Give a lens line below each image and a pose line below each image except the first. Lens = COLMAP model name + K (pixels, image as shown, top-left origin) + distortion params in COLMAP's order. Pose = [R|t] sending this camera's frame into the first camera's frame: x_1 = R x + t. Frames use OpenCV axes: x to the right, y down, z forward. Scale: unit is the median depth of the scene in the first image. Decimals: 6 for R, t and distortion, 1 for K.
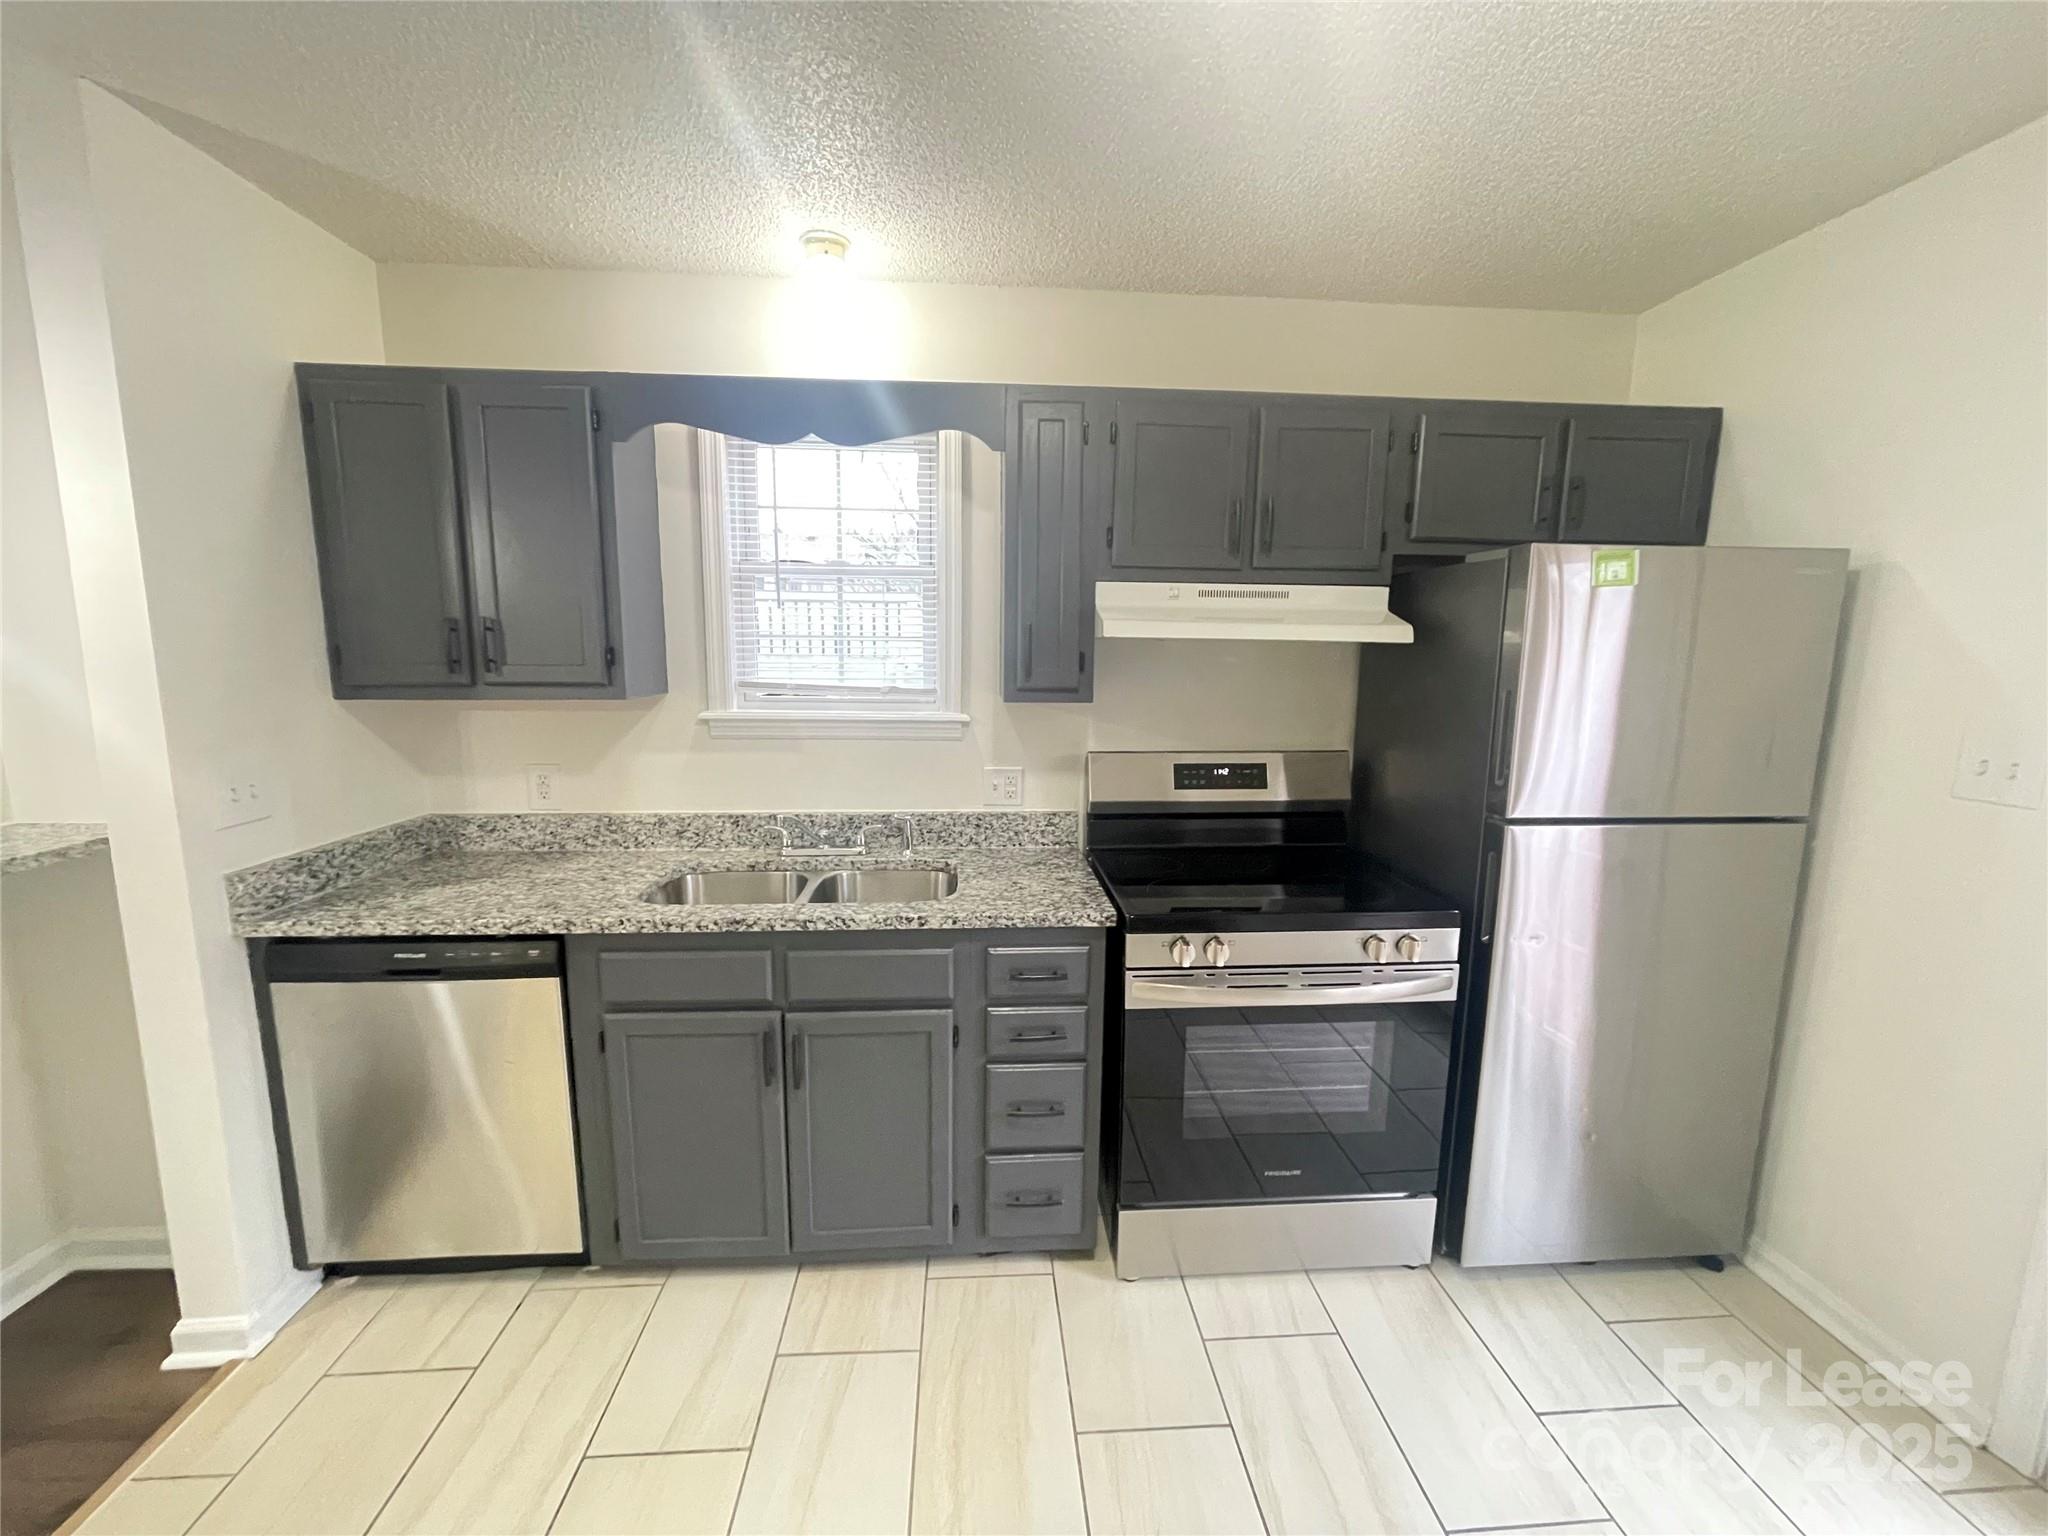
lens RADIAL K [[813.6, 0, 1020.6], [0, 813.6, 776.1], [0, 0, 1]] dist [-0.003542, 0.000688]
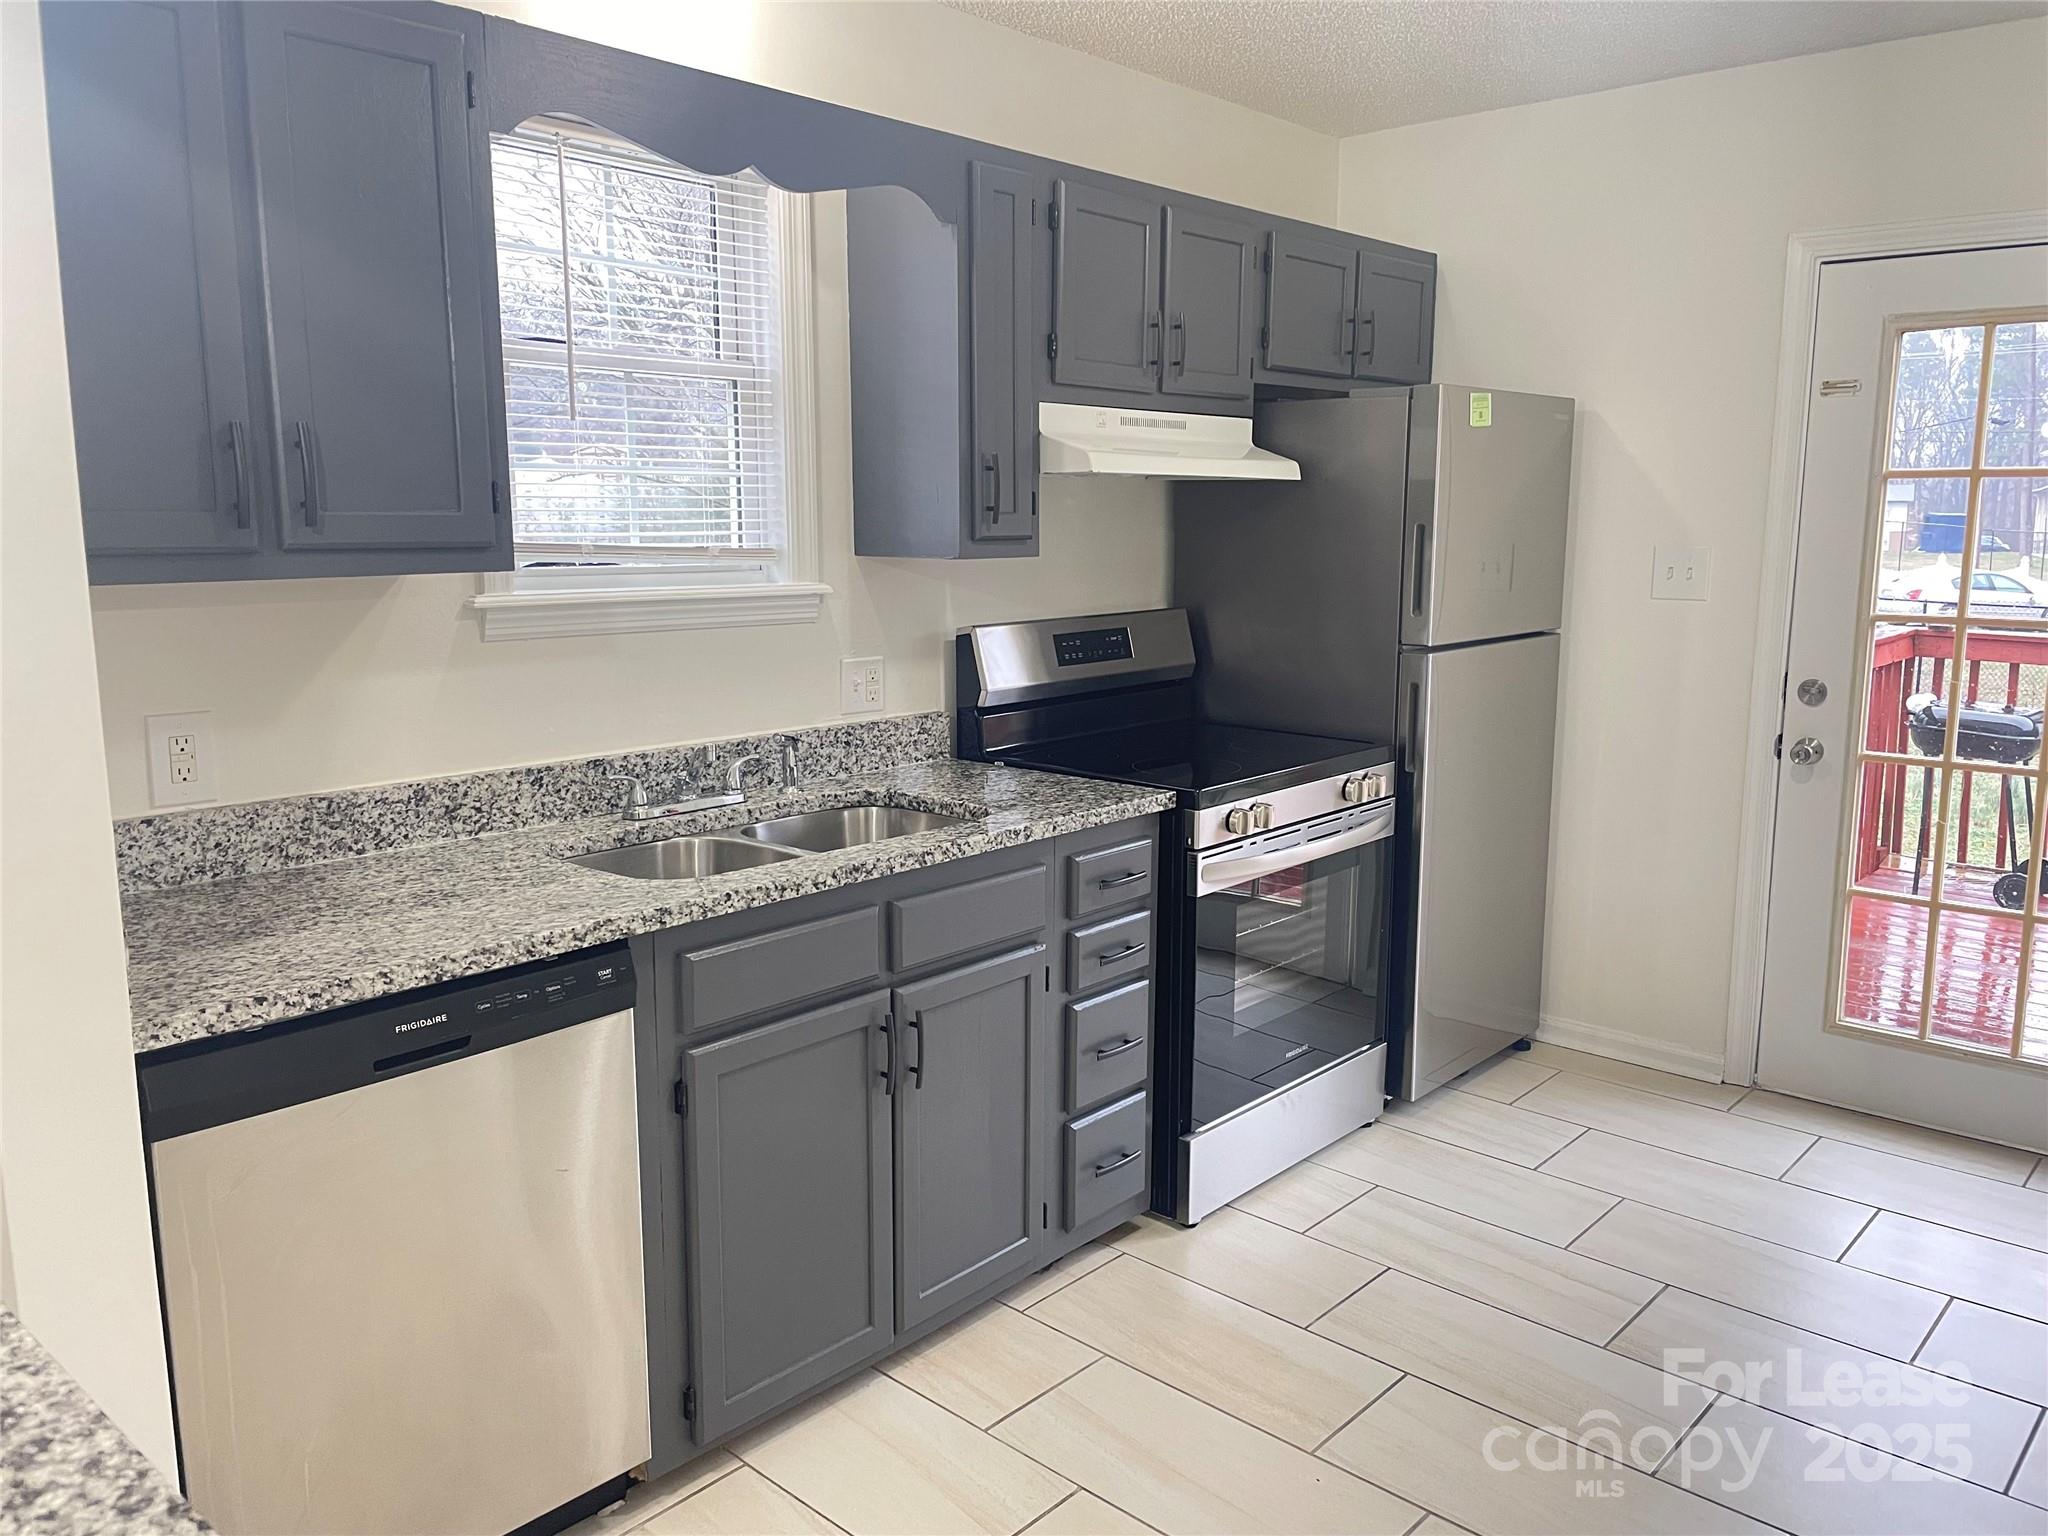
lens RADIAL K [[1615.0, 0, 1033.5], [0, 1615.0, 767.7], [0, 0, 1]] dist [0.079096, 0.000565]
pose [[0.703295, -0.122138, 0.700327, -1.088589], [0.112236, 0.991852, 0.060269, 0.019412], [-0.701982, 0.036215, 0.711273, -0.113311]]
